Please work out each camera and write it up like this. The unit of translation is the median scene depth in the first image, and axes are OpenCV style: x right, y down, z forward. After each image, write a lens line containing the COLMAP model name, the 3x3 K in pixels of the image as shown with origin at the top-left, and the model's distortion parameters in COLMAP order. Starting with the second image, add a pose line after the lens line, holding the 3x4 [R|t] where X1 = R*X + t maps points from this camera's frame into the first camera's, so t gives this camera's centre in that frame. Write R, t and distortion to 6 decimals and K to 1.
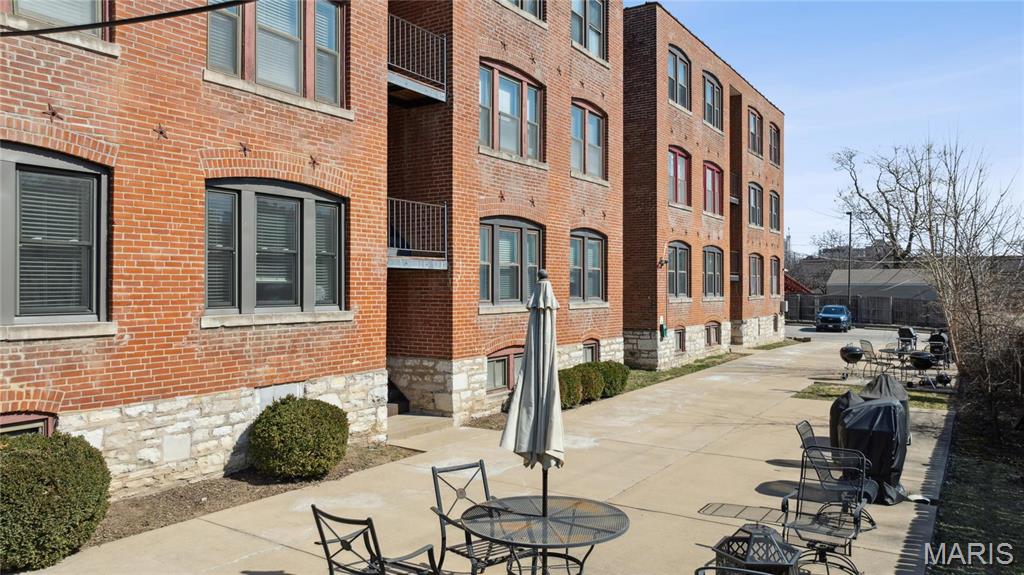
lens RADIAL K [[729.4, 0, 512.0], [0, 729.4, 287.5], [0, 0, 1]] dist [-0.011696, -0.003936]
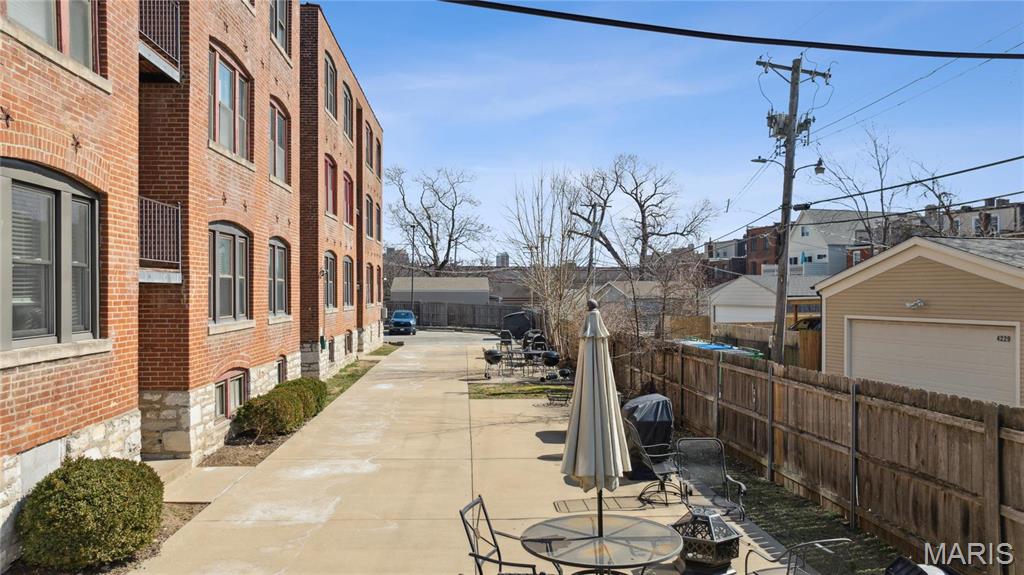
lens RADIAL K [[728.7, 0, 511.4], [0, 728.7, 293.8], [0, 0, 1]] dist [-0.010648, 0.042272]
pose [[0.807900, -0.003914, 0.589307, -0.276907], [0.002447, 0.999992, 0.003286, -0.014382], [-0.589315, -0.001213, 0.807903, 0.097994]]
